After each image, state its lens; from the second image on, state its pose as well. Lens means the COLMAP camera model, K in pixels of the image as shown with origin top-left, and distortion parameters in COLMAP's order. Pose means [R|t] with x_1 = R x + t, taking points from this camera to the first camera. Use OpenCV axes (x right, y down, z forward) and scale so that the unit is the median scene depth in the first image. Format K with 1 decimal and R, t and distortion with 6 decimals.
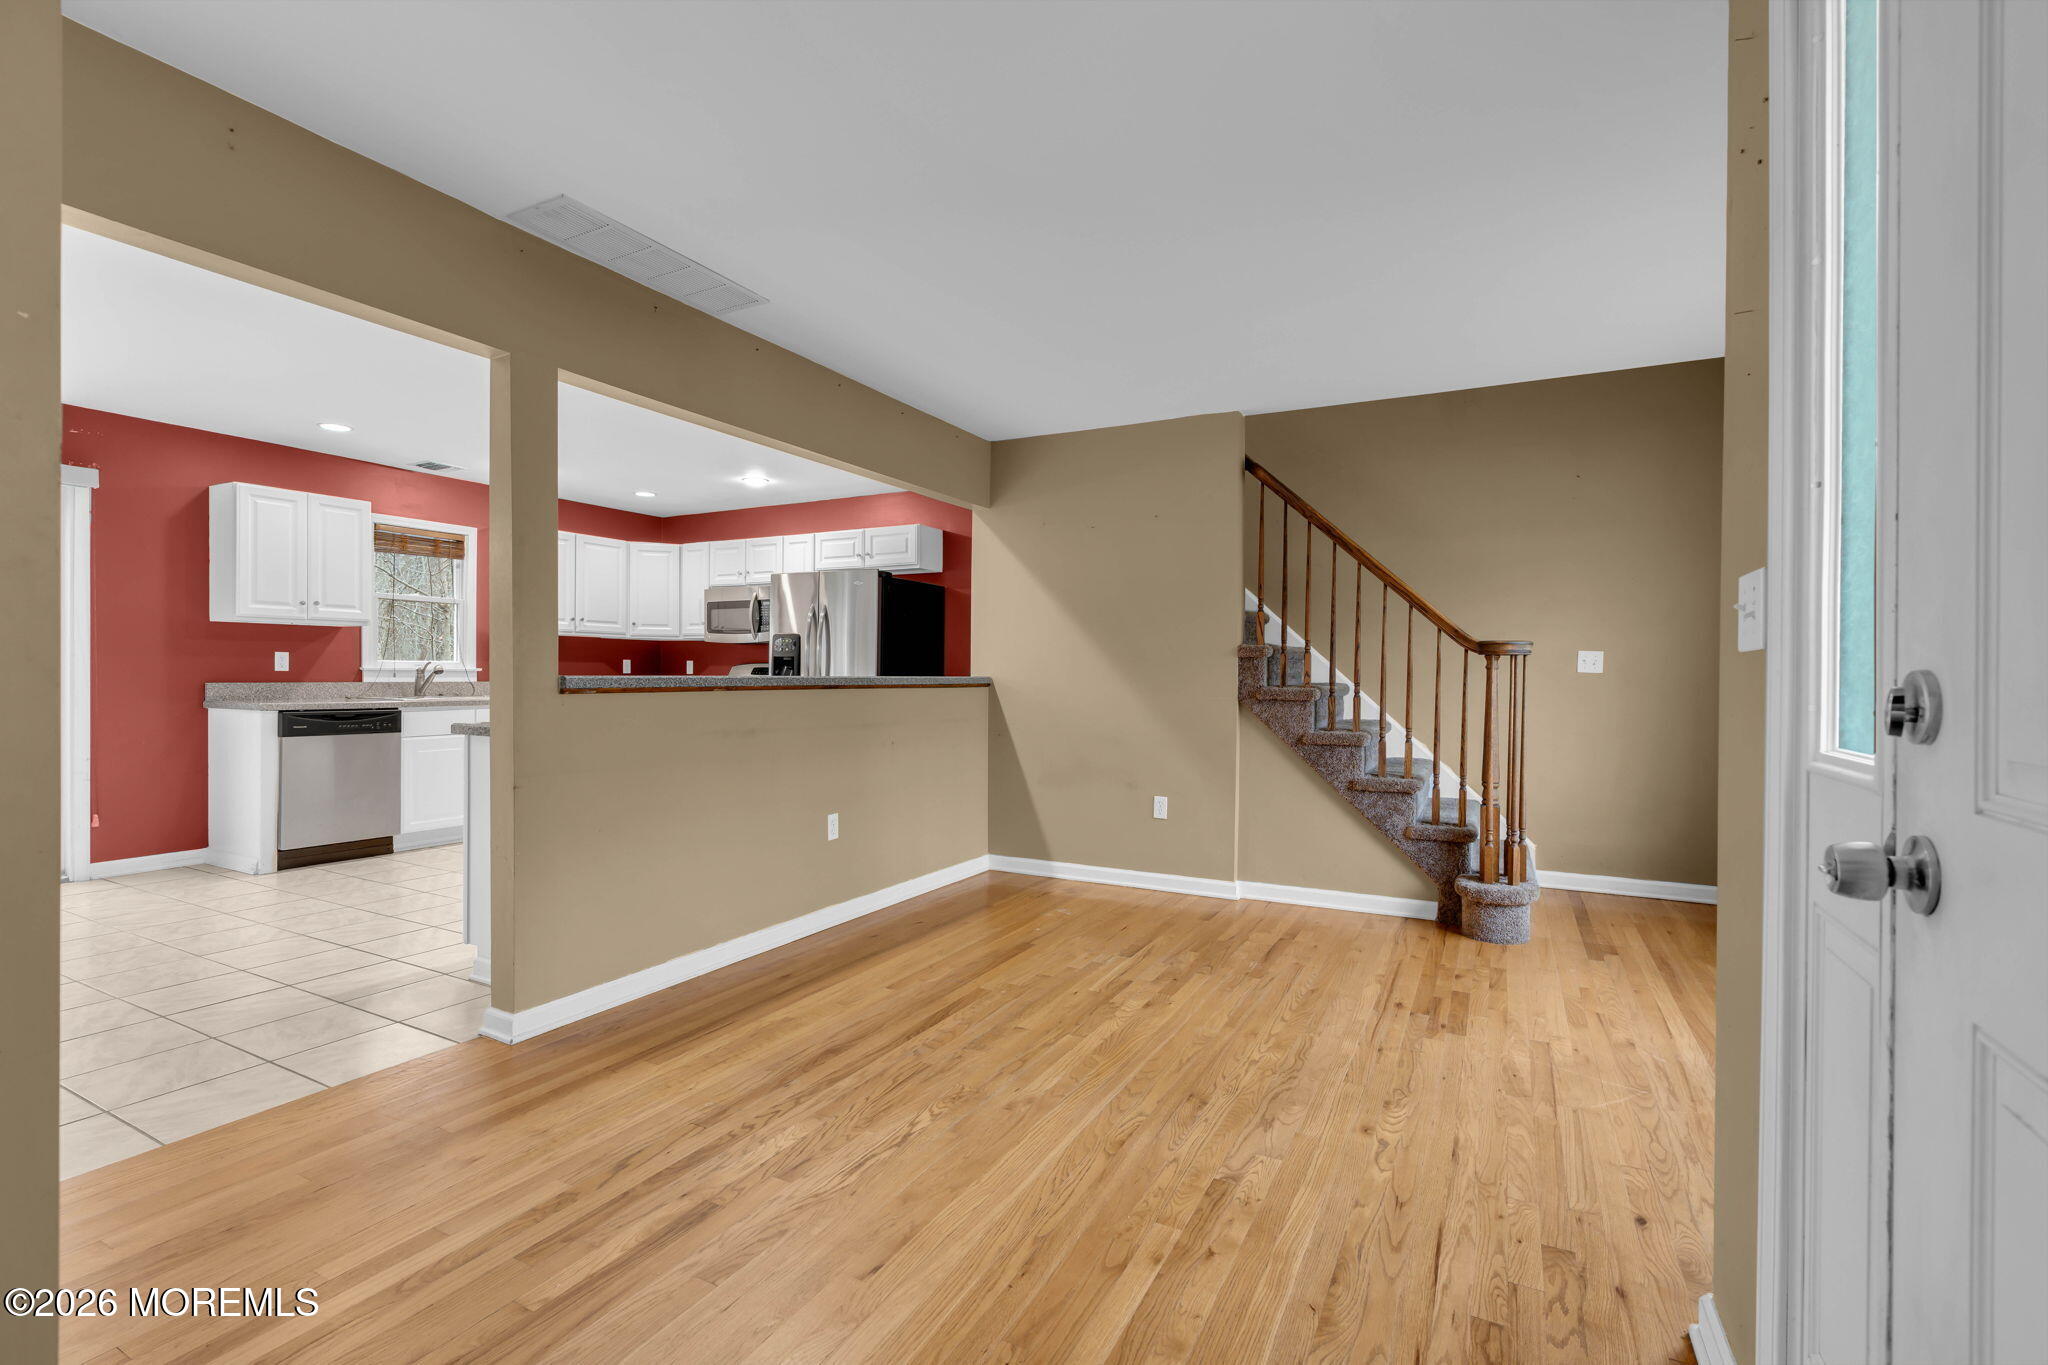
lens RADIAL K [[915.9, 0, 1026.5], [0, 915.9, 681.5], [0, 0, 1]] dist [-0.010066, 0.002989]
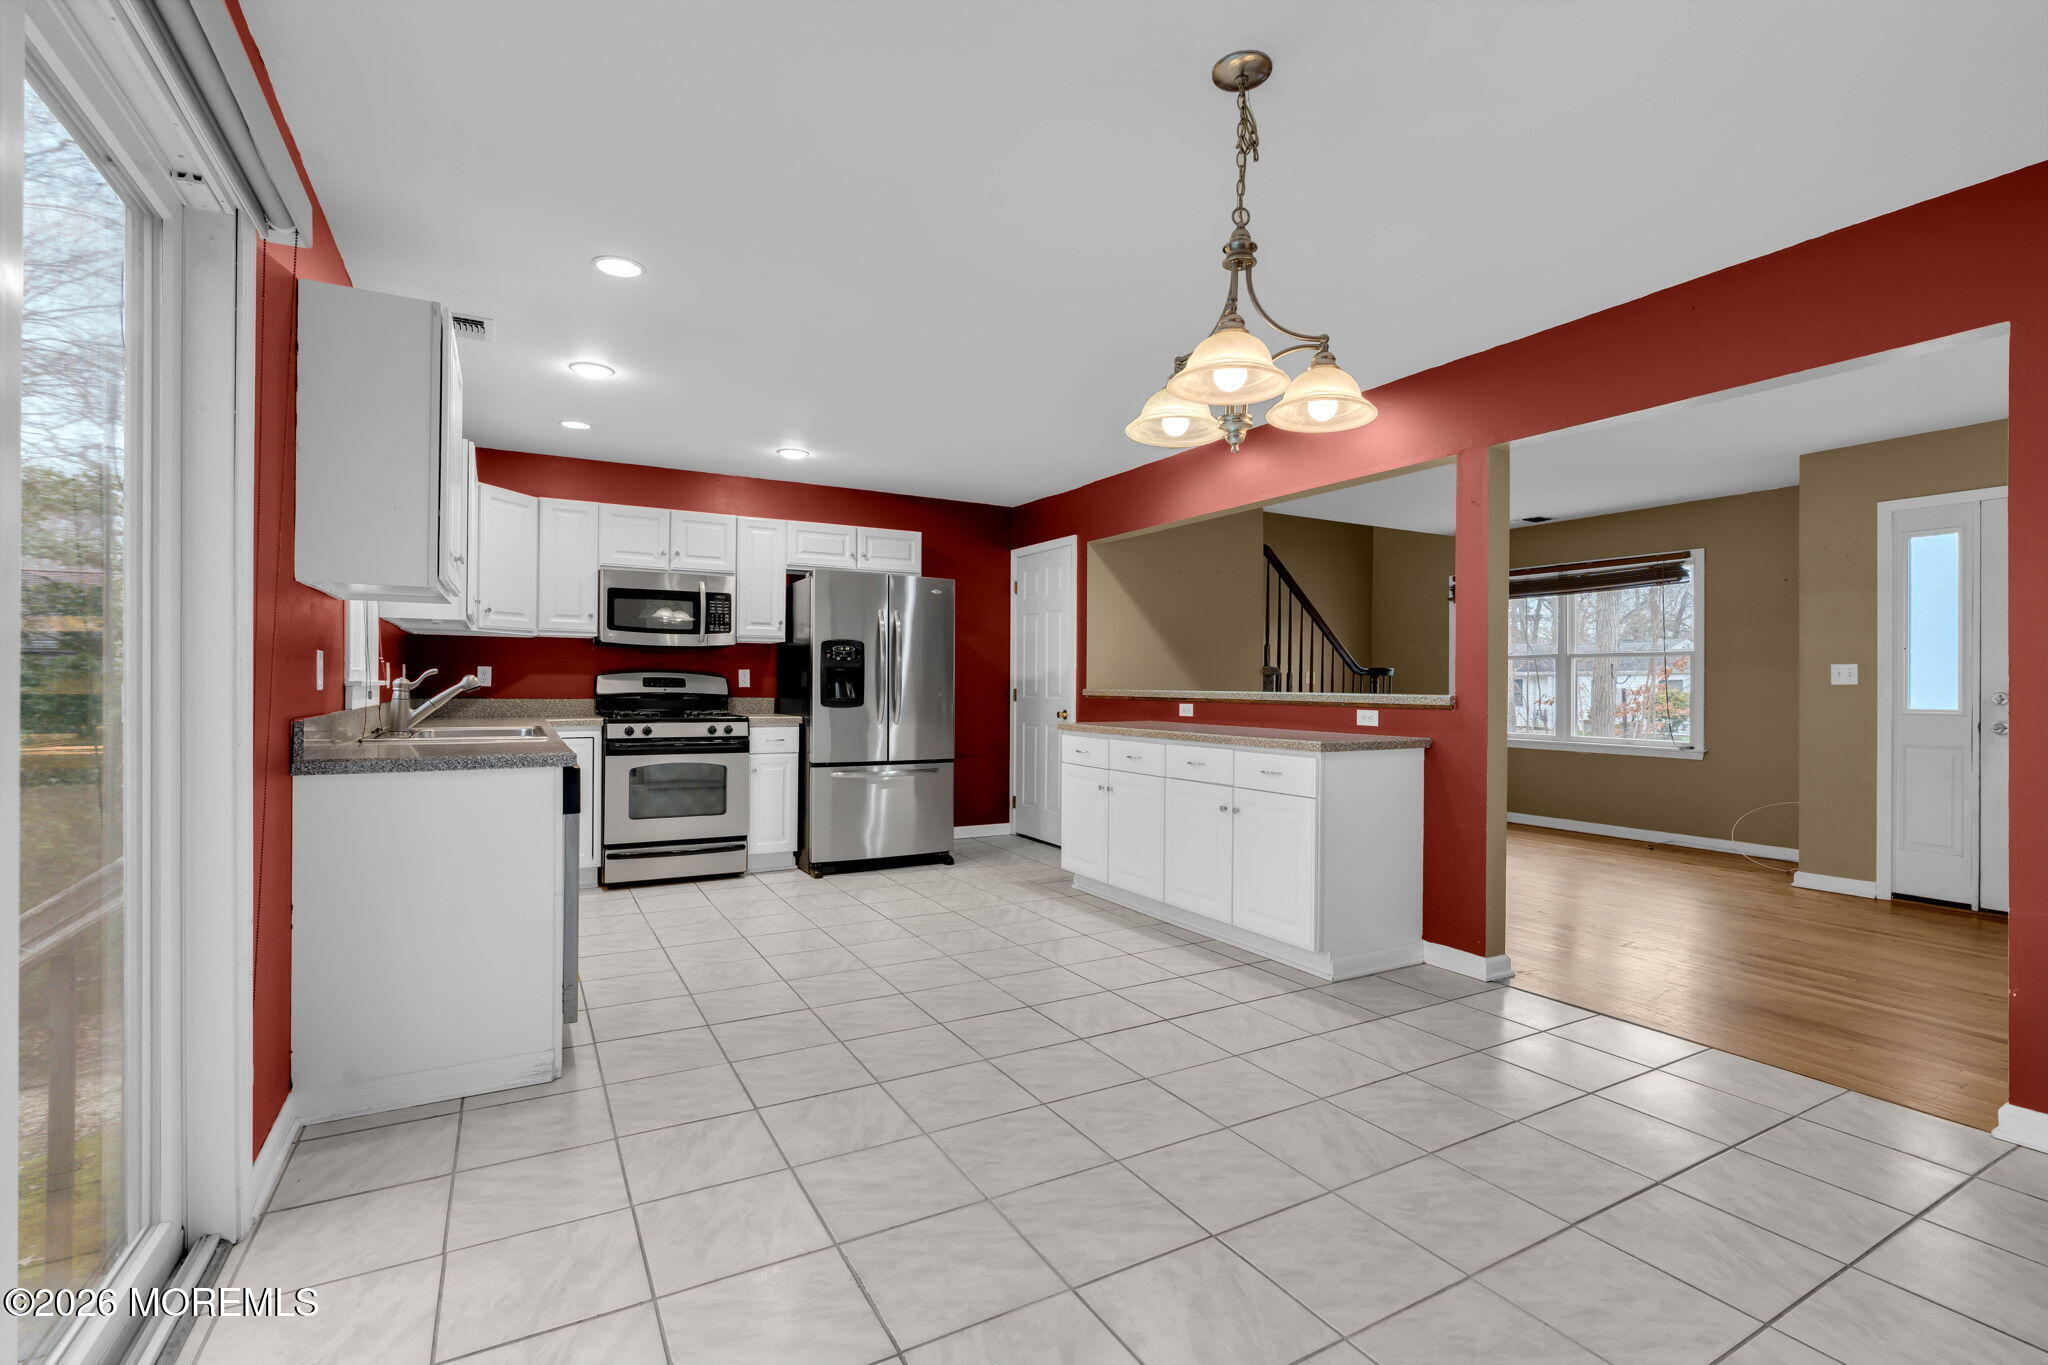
lens RADIAL K [[915.9, 0, 1026.5], [0, 915.9, 681.5], [0, 0, 1]] dist [-0.010066, 0.002989]
pose [[0.542715, -0.002288, 0.839914, -1.387104], [0.003478, 0.999994, 0.000476, -0.020152], [-0.839910, 0.002663, 0.542720, 0.591120]]
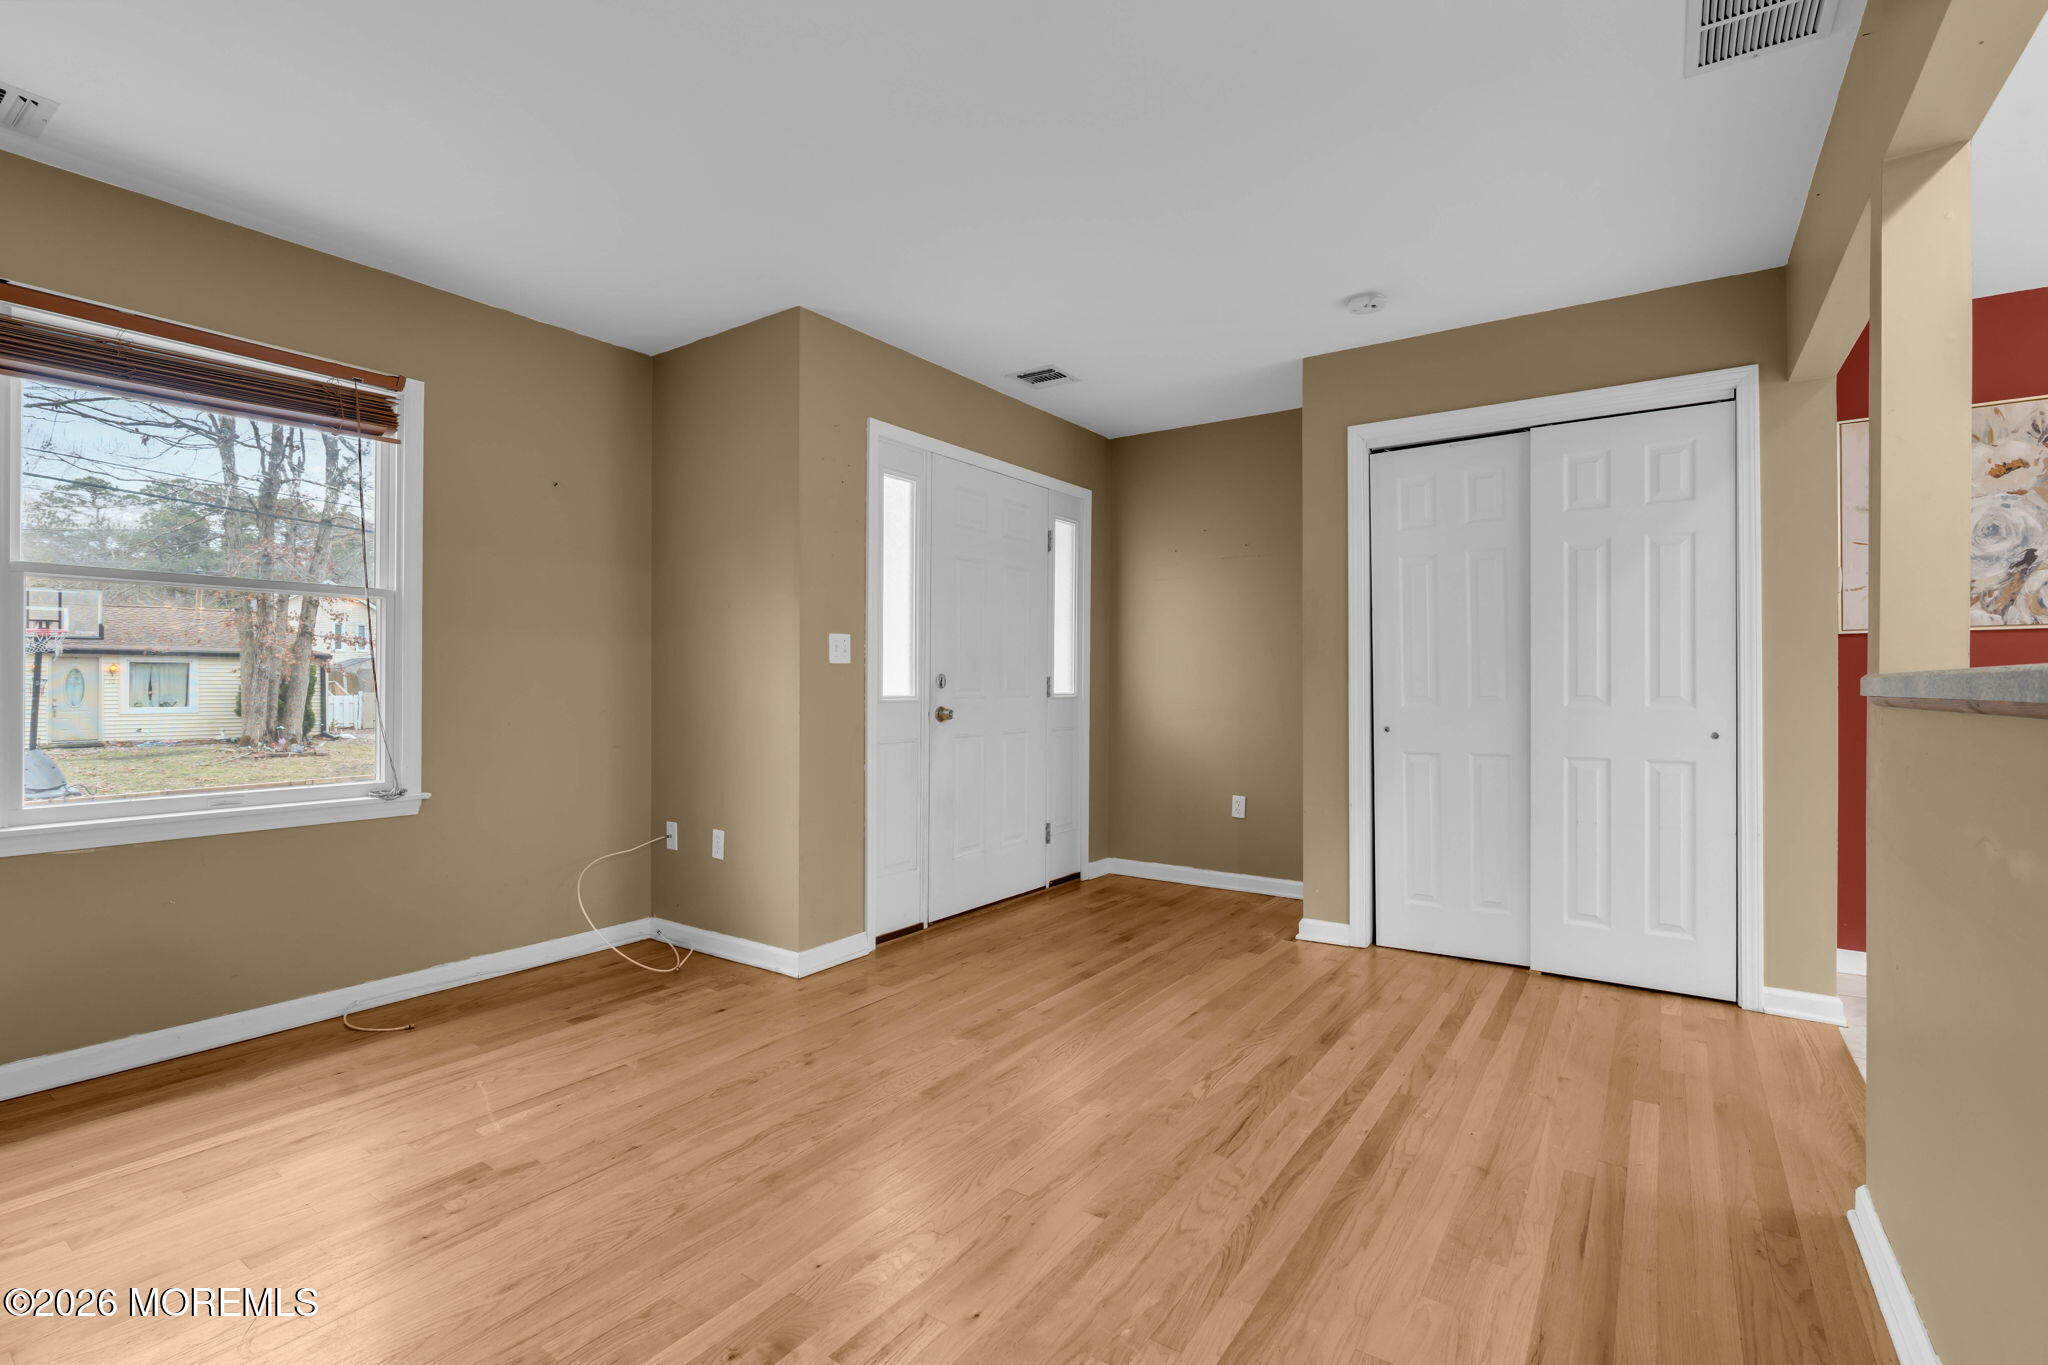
lens RADIAL K [[929.3, 0, 1027.4], [0, 929.3, 681.0], [0, 0, 1]] dist [-0.011454, 0.004601]
pose [[-0.992897, -0.009575, 0.118595, -0.022114], [-0.009128, 0.999949, 0.004309, -0.000011], [-0.118631, 0.003196, -0.992933, 1.186310]]
